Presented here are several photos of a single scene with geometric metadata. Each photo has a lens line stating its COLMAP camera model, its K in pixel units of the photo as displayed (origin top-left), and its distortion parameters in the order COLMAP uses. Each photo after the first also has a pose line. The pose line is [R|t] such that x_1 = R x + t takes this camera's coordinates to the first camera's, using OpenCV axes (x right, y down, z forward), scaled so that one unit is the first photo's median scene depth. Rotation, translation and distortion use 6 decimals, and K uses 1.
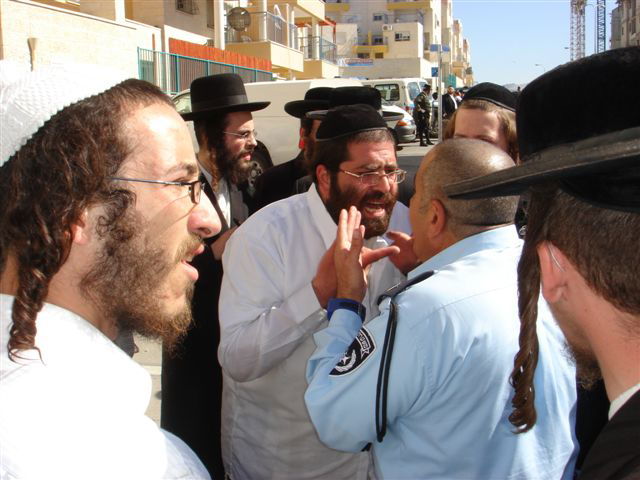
lens RADIAL K [[750.4, 0, 320.8], [0, 750.4, 216.5], [0, 0, 1]] dist [-0.134279, 0.063397]
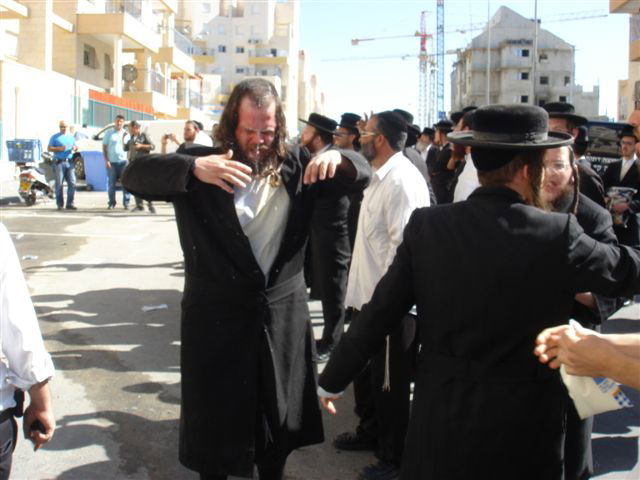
lens RADIAL K [[750.4, 0, 320.8], [0, 750.4, 216.5], [0, 0, 1]] dist [-0.134279, 0.063397]
pose [[0.982852, 0.021654, 0.183120, -0.007657], [-0.009963, 0.997866, -0.064525, 0.043436], [-0.184126, 0.061594, 0.980971, -0.214521]]
